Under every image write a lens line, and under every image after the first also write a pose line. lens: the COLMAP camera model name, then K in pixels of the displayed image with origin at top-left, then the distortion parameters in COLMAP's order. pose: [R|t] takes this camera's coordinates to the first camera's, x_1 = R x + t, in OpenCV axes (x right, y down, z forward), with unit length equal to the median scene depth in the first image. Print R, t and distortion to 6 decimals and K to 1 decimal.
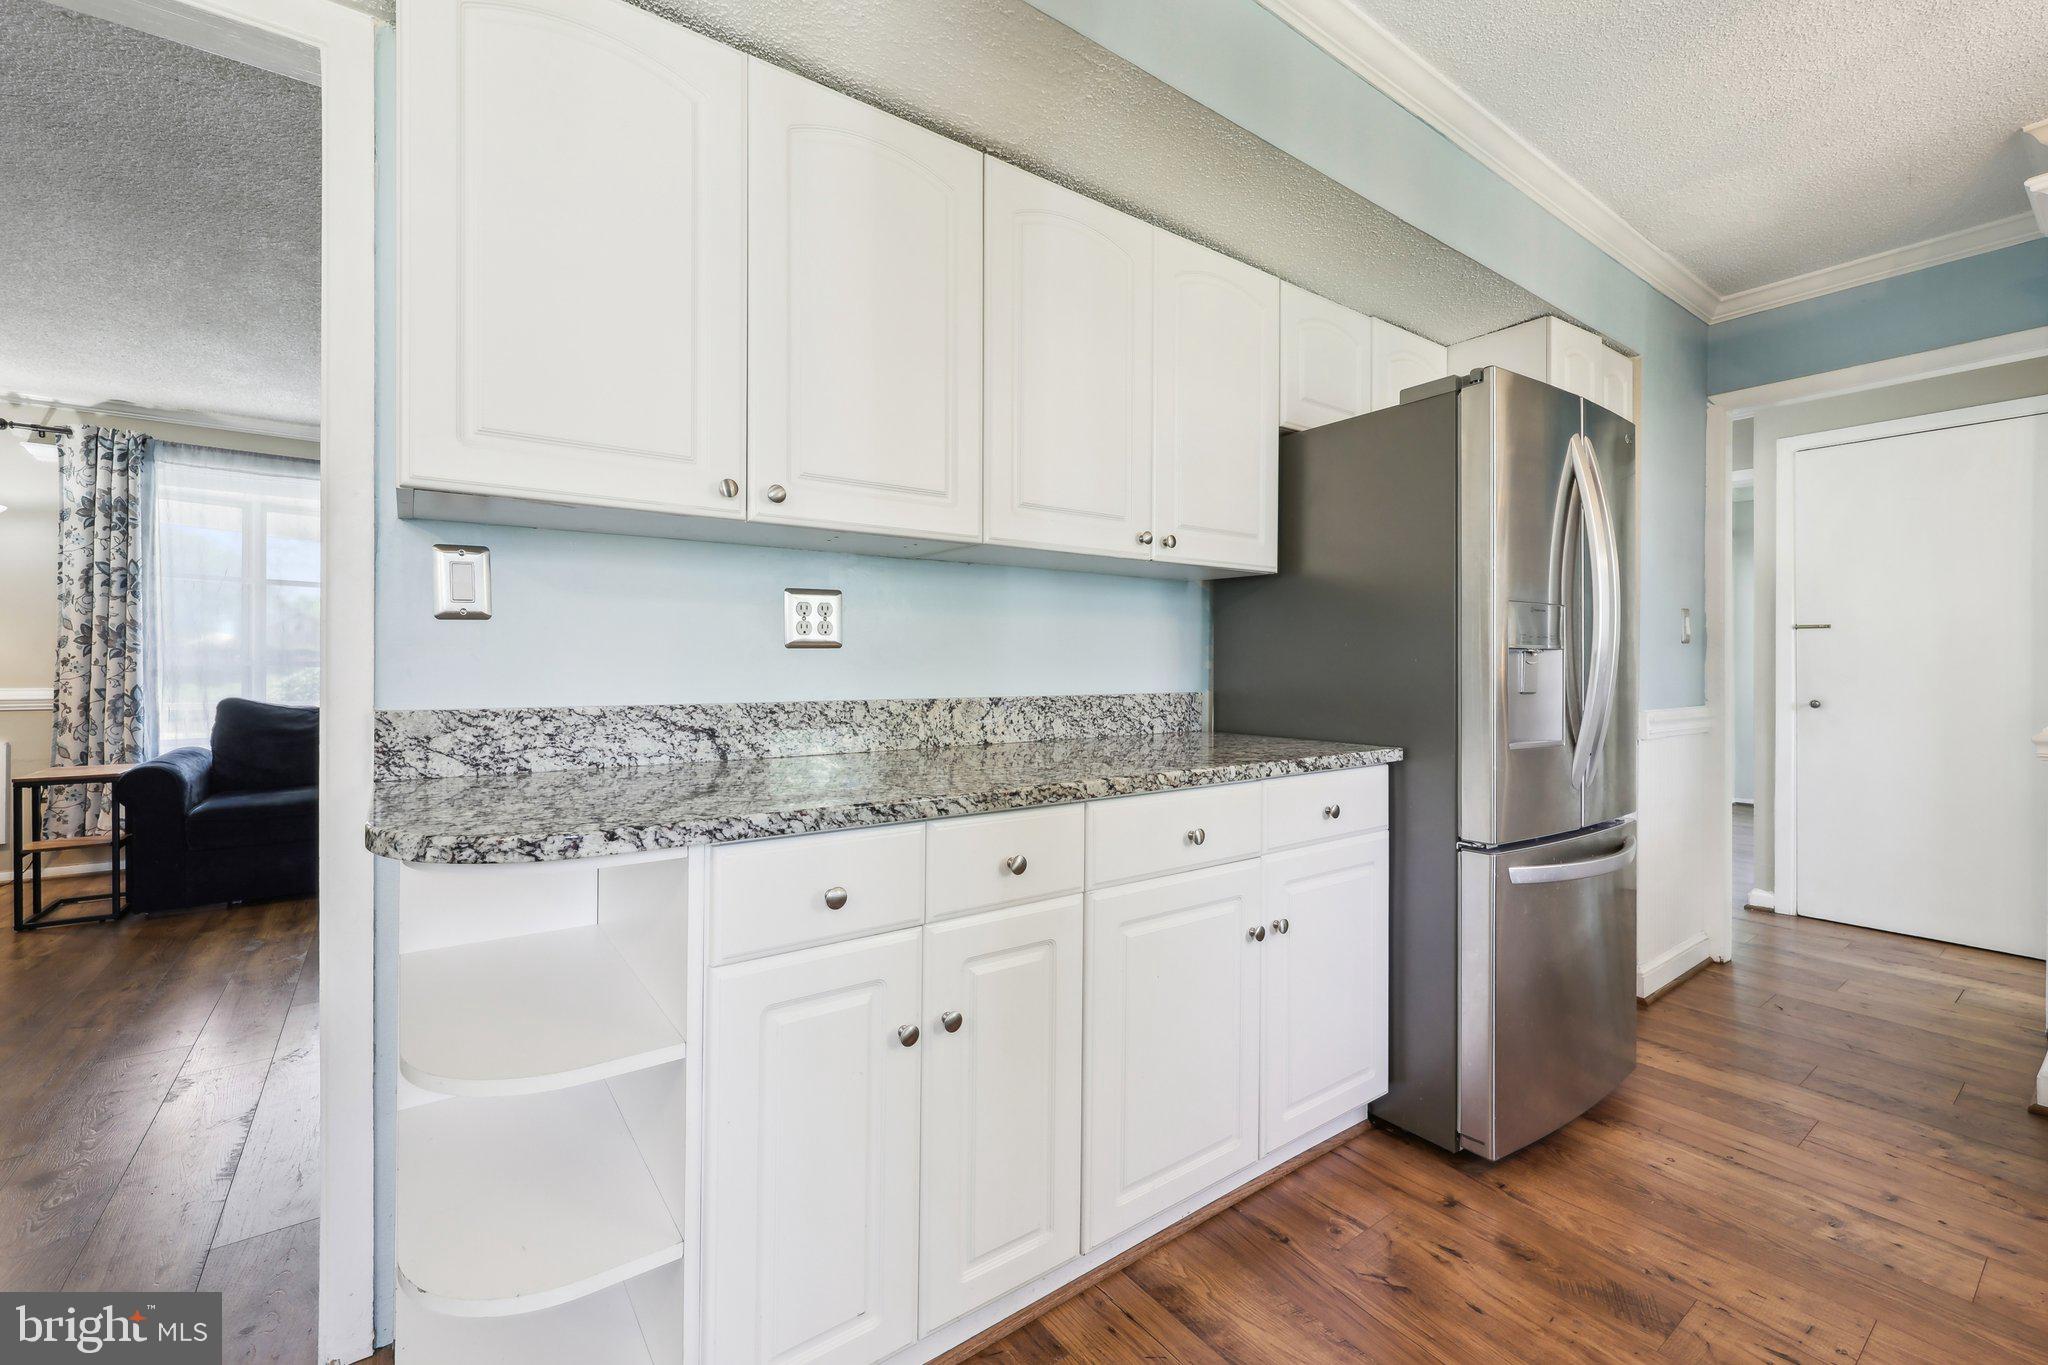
lens RADIAL K [[845.0, 0, 1029.5], [0, 845.0, 659.3], [0, 0, 1]] dist [-0.001608, 0.000039]
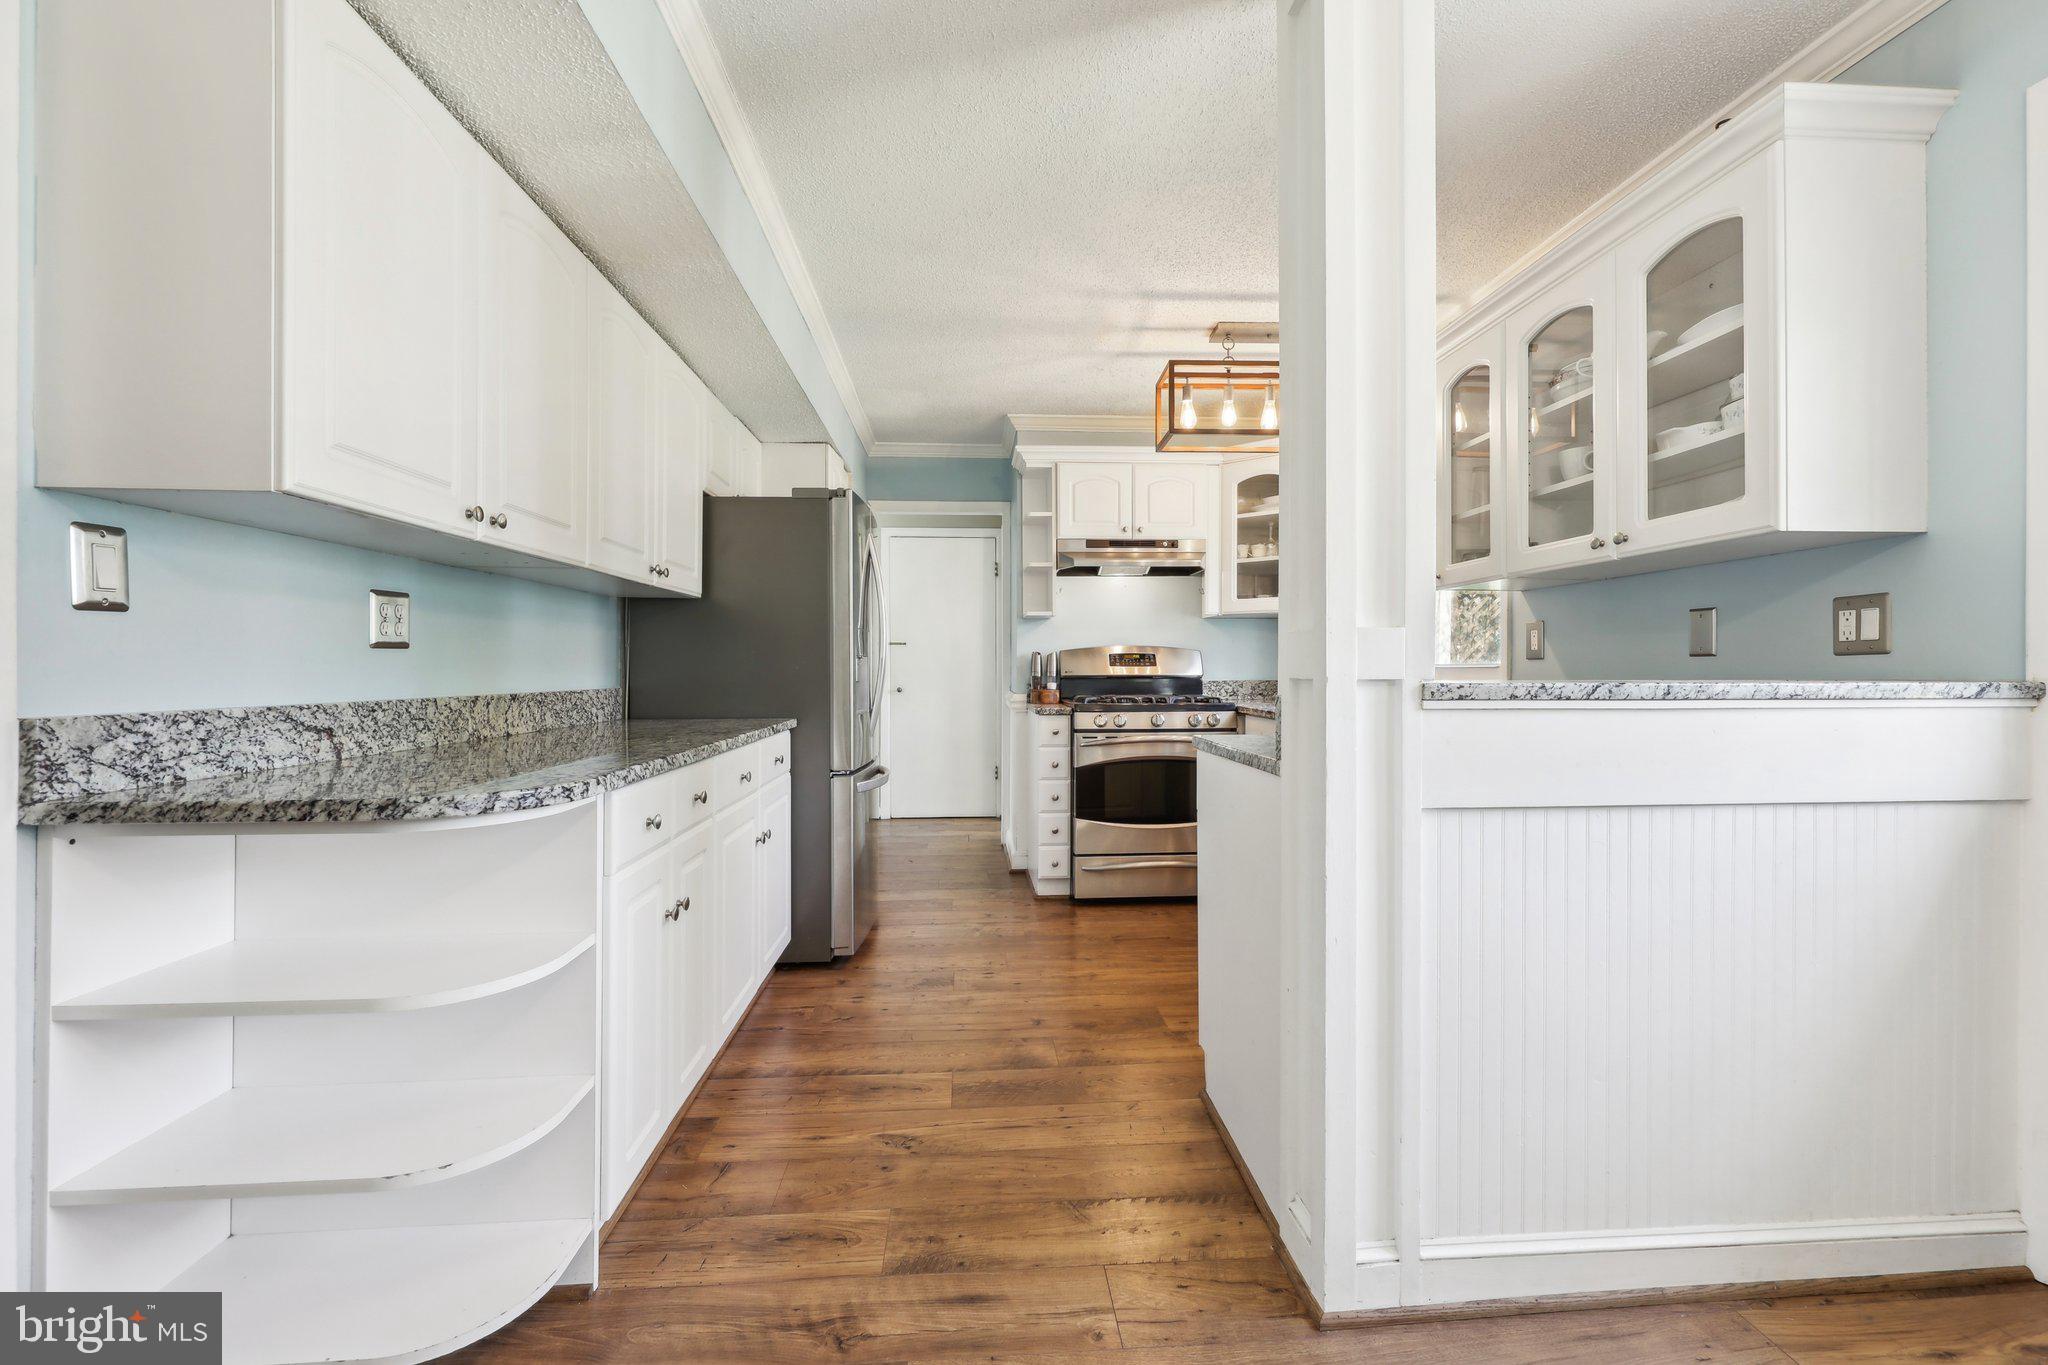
lens RADIAL K [[845.0, 0, 1029.5], [0, 845.0, 659.3], [0, 0, 1]] dist [-0.001608, 0.000039]
pose [[0.527496, 0.006748, 0.849531, -0.796573], [-0.003648, 0.999977, -0.005678, 0.003522], [-0.849550, -0.000104, 0.527508, -0.230106]]
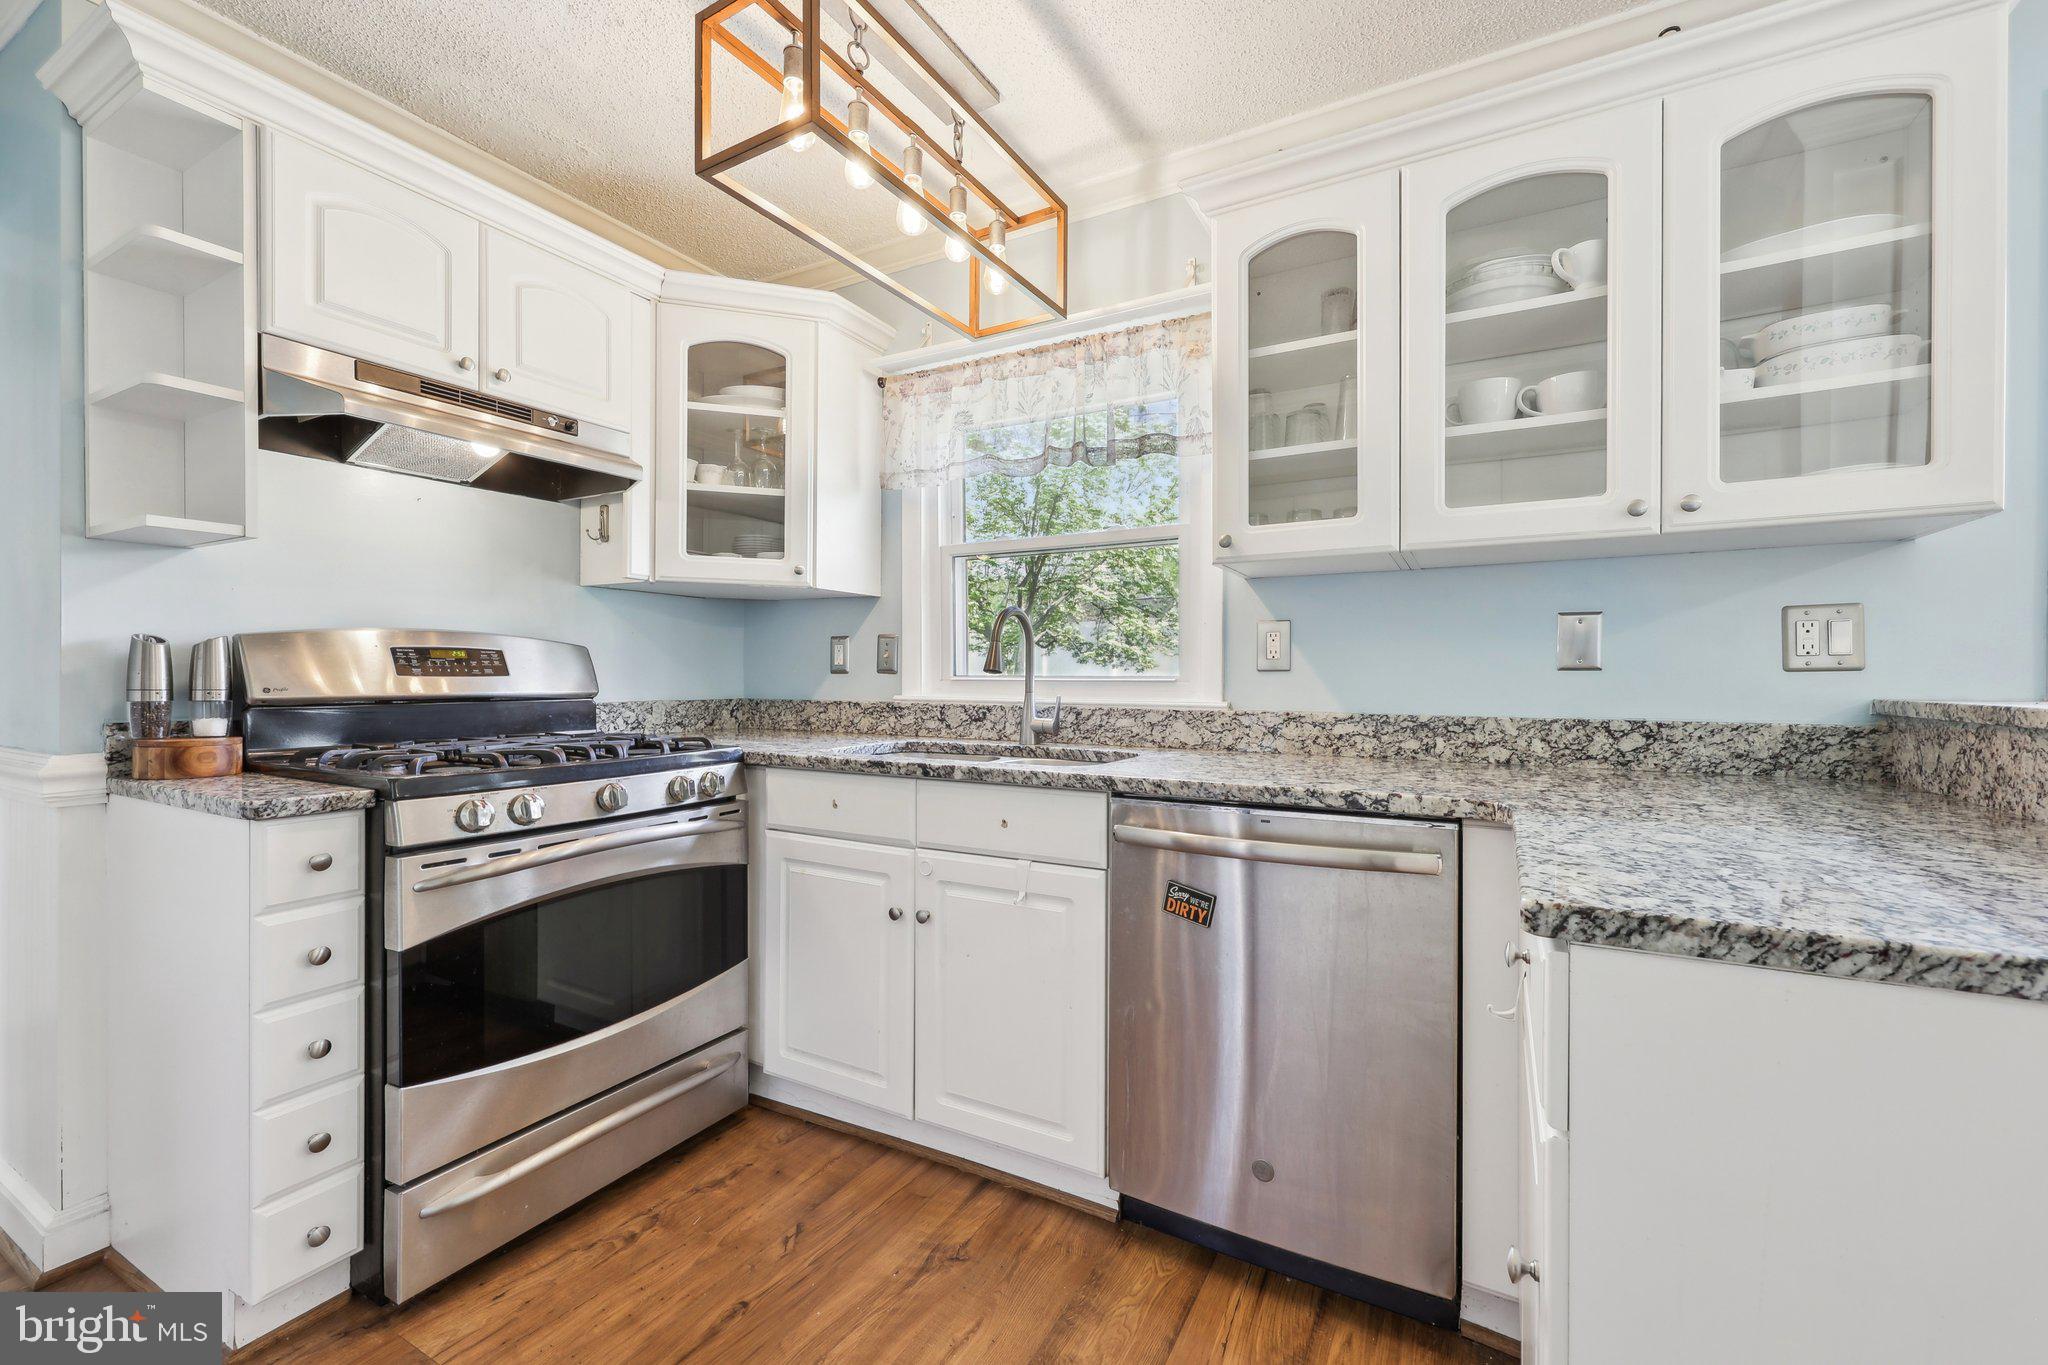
lens RADIAL K [[840.3, 0, 1030.1], [0, 840.3, 681.0], [0, 0, 1]] dist [0.000282, 0.000125]
pose [[-0.428291, -0.006019, 0.903621, 0.235627], [-0.010169, 0.999947, 0.001841, 0.005926], [-0.903584, -0.008401, -0.428329, 0.703235]]
